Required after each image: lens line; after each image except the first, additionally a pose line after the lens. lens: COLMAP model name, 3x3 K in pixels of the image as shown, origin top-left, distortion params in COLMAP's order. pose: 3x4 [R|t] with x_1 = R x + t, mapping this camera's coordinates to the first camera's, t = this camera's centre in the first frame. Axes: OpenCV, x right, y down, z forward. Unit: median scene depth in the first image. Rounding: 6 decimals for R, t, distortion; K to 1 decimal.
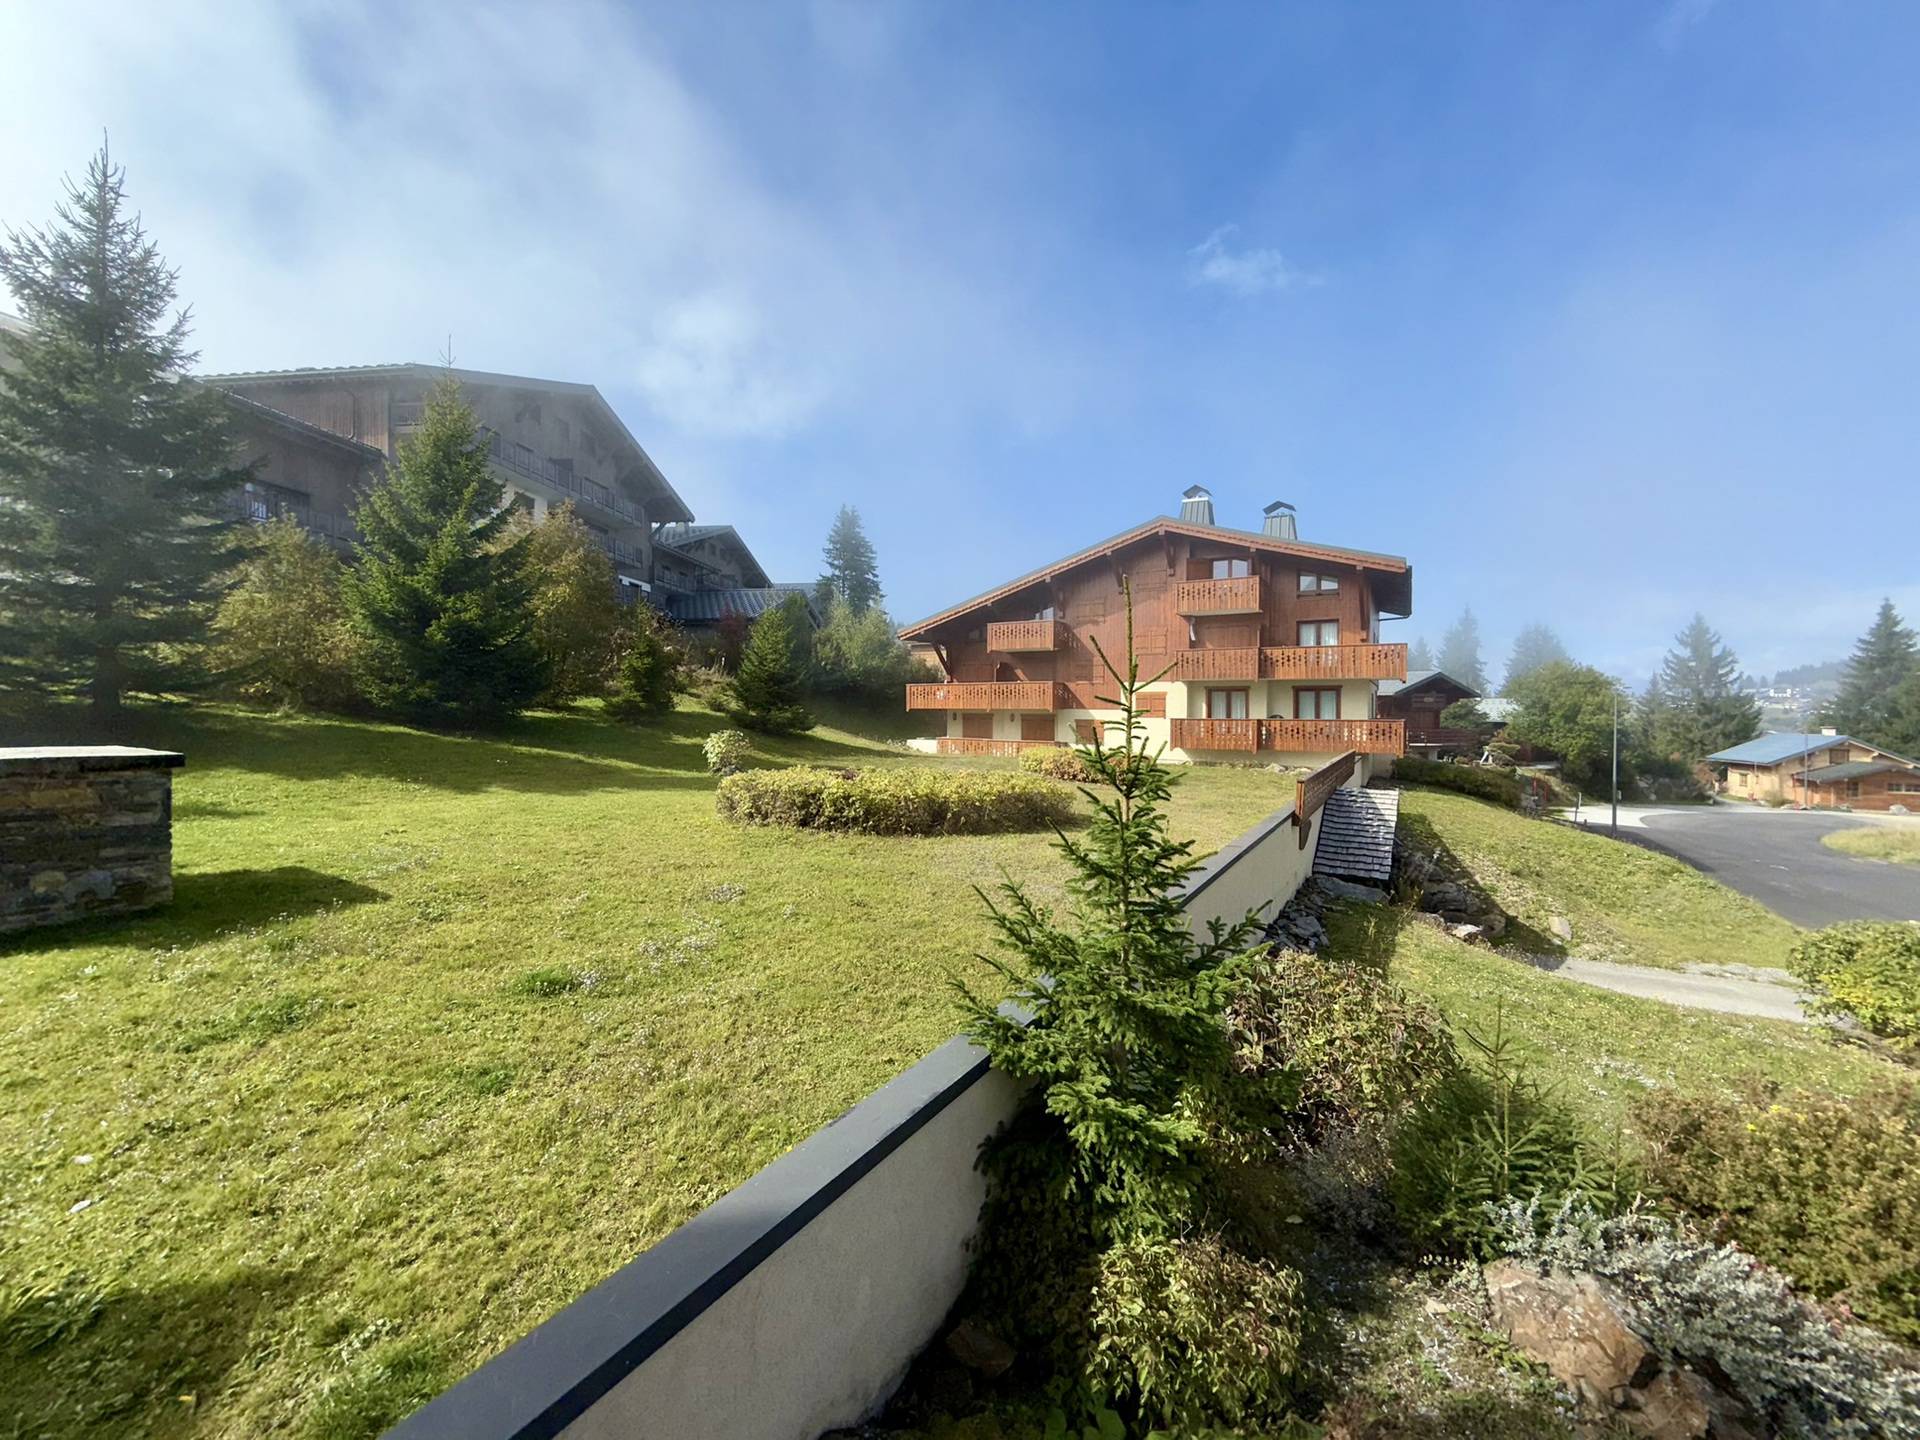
lens RADIAL K [[761.1, 0, 950.1], [0, 761.1, 716.7], [0, 0, 1]] dist [-0.002180, 0.000665]
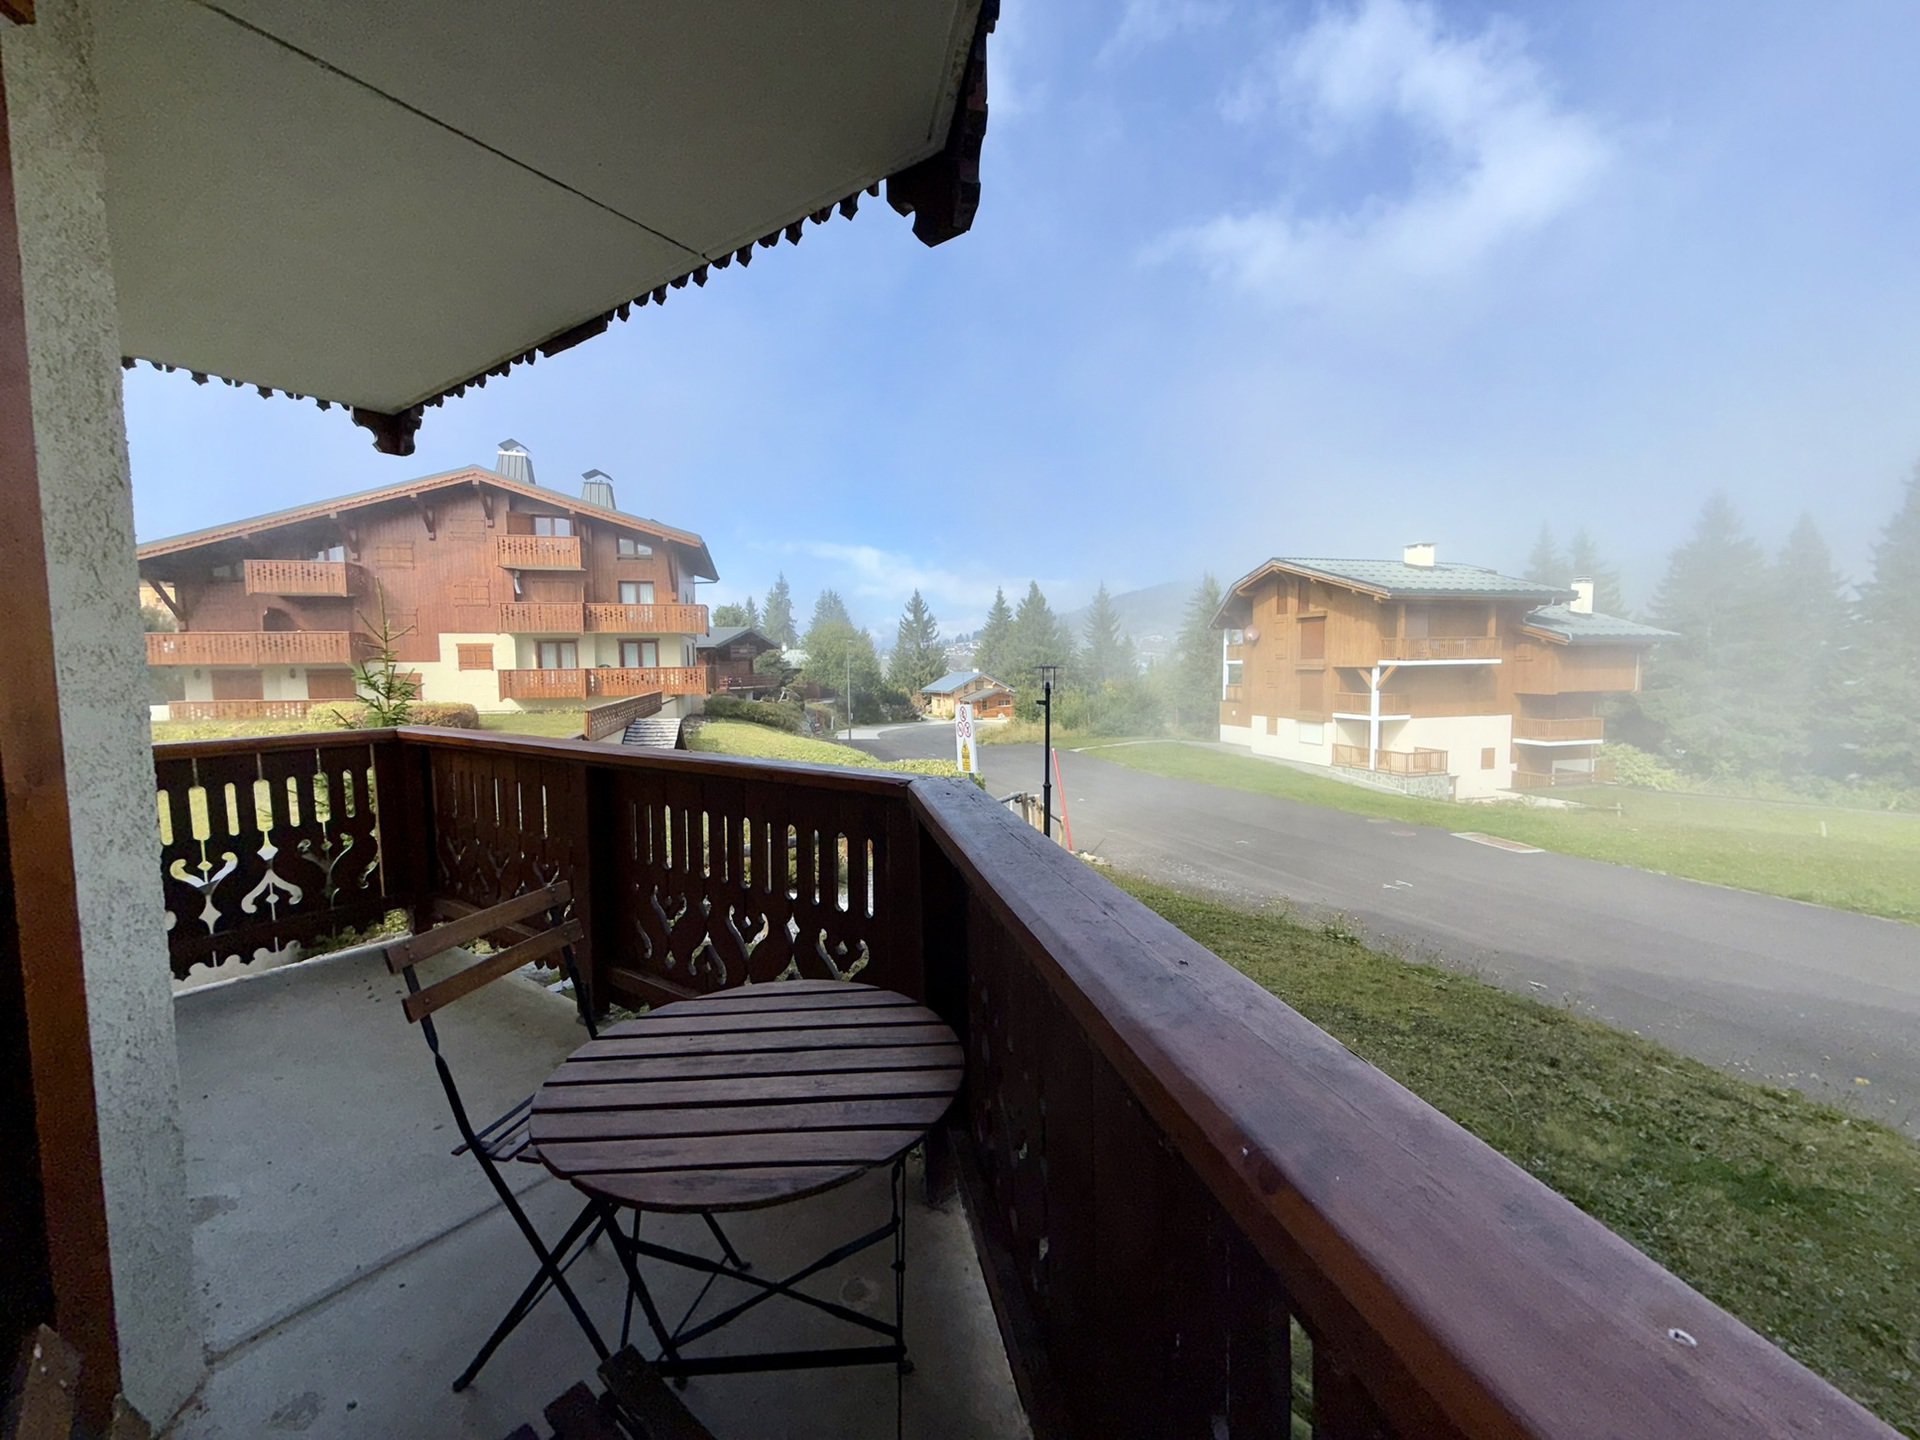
lens RADIAL K [[761.1, 0, 953.4], [0, 761.1, 713.7], [0, 0, 1]] dist [-0.002180, 0.000665]
pose [[0.699103, -0.063322, 0.712211, -0.014672], [0.021796, 0.997495, 0.067291, 0.007412], [-0.714688, -0.031520, 0.698733, -0.184352]]
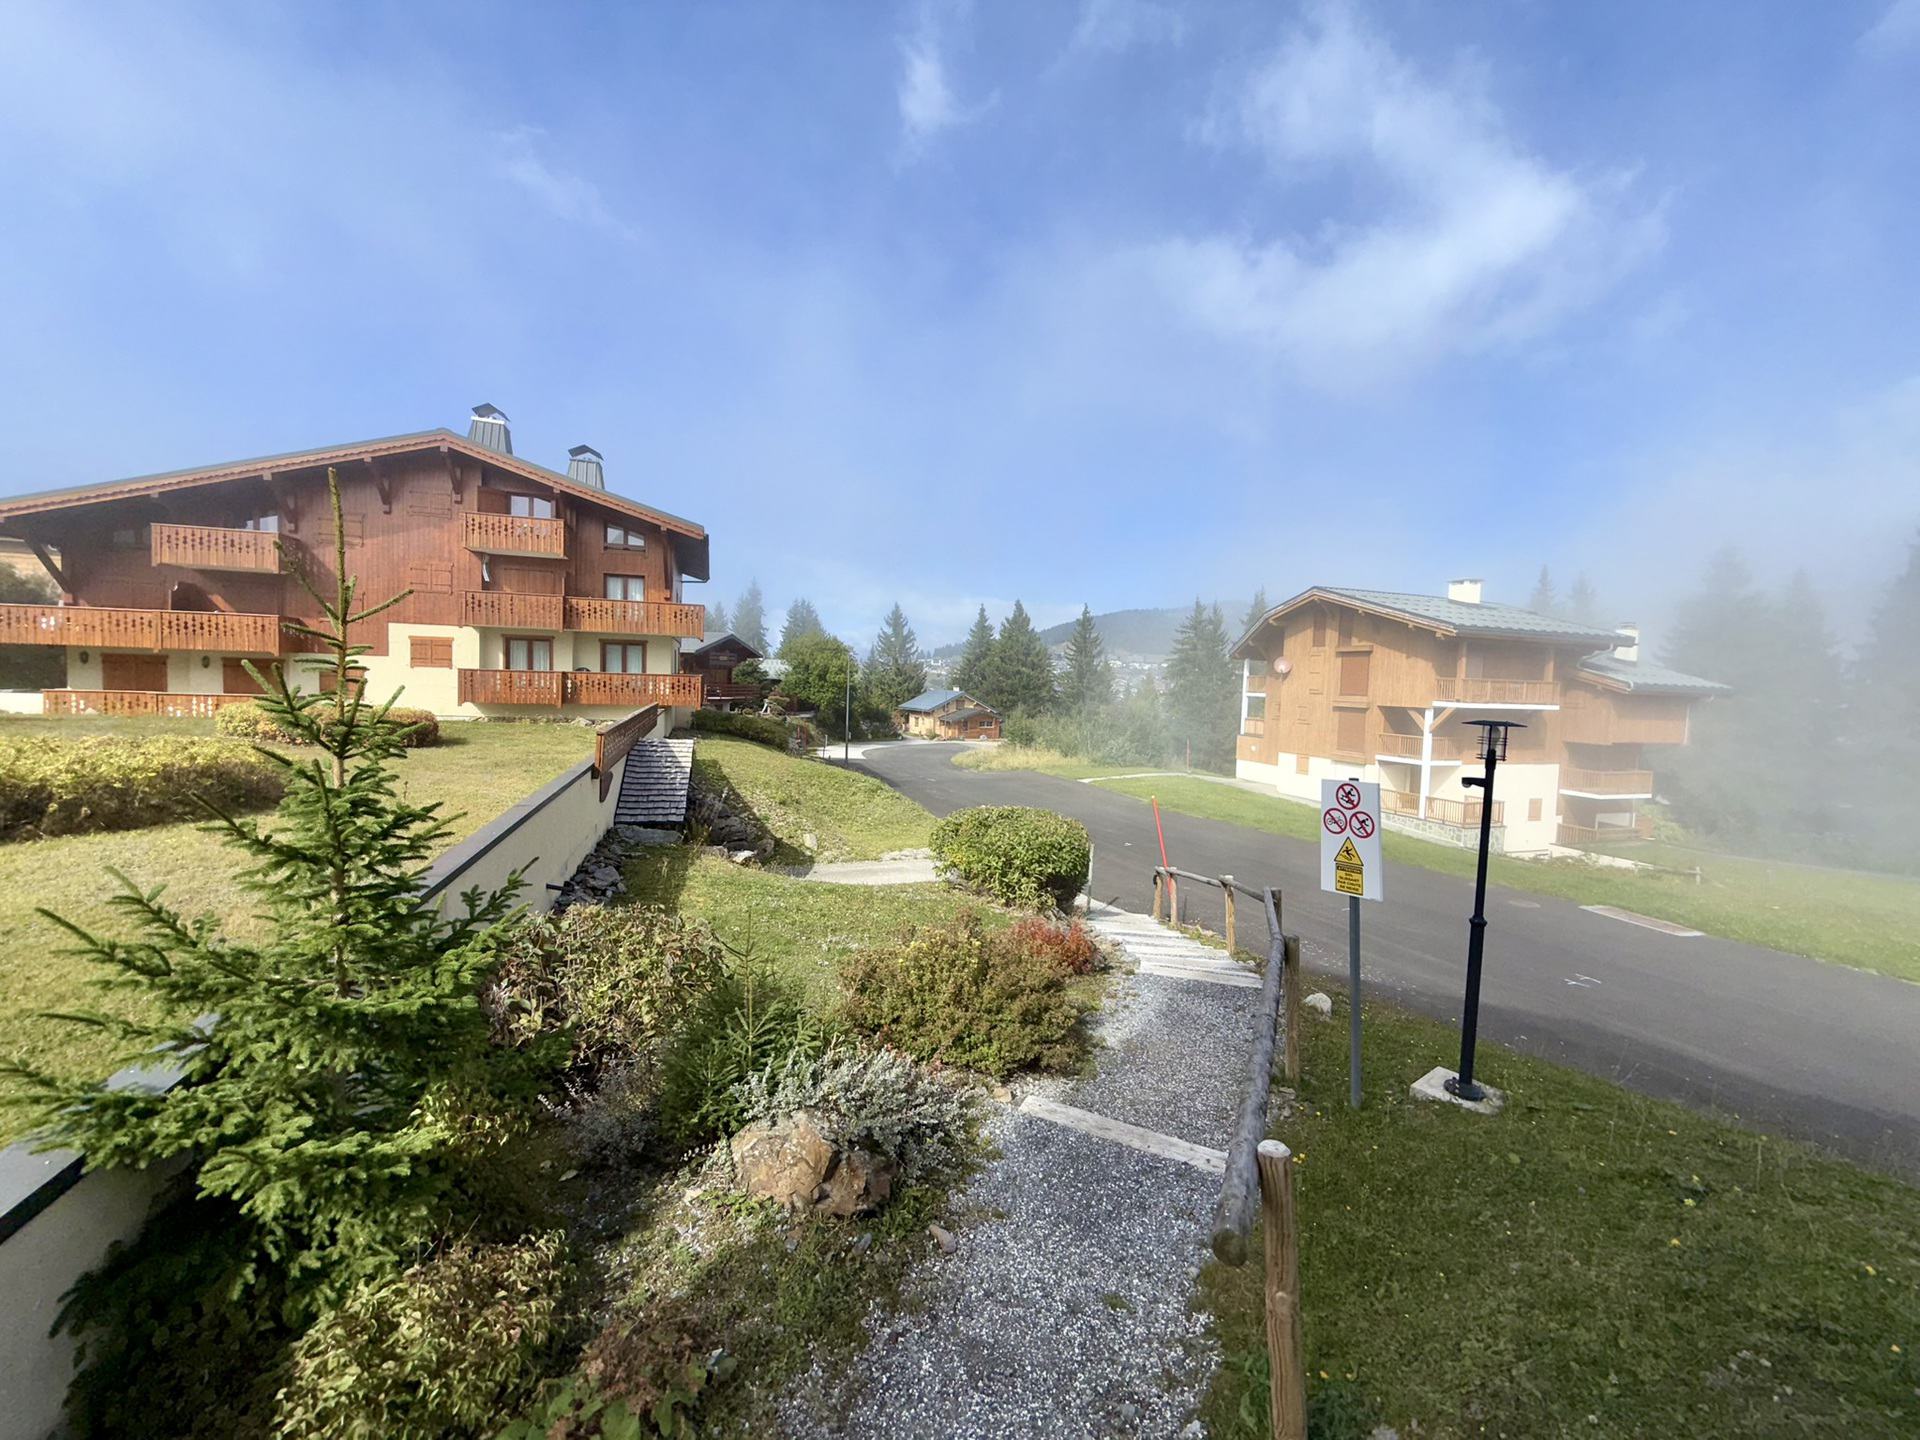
lens RADIAL K [[761.1, 0, 952.0], [0, 761.1, 716.5], [0, 0, 1]] dist [-0.002180, 0.000665]
pose [[0.659369, -0.021632, 0.751508, 0.009611], [-0.023117, 0.998530, 0.049025, 0.001848], [-0.751464, -0.049698, 0.657900, 0.001971]]
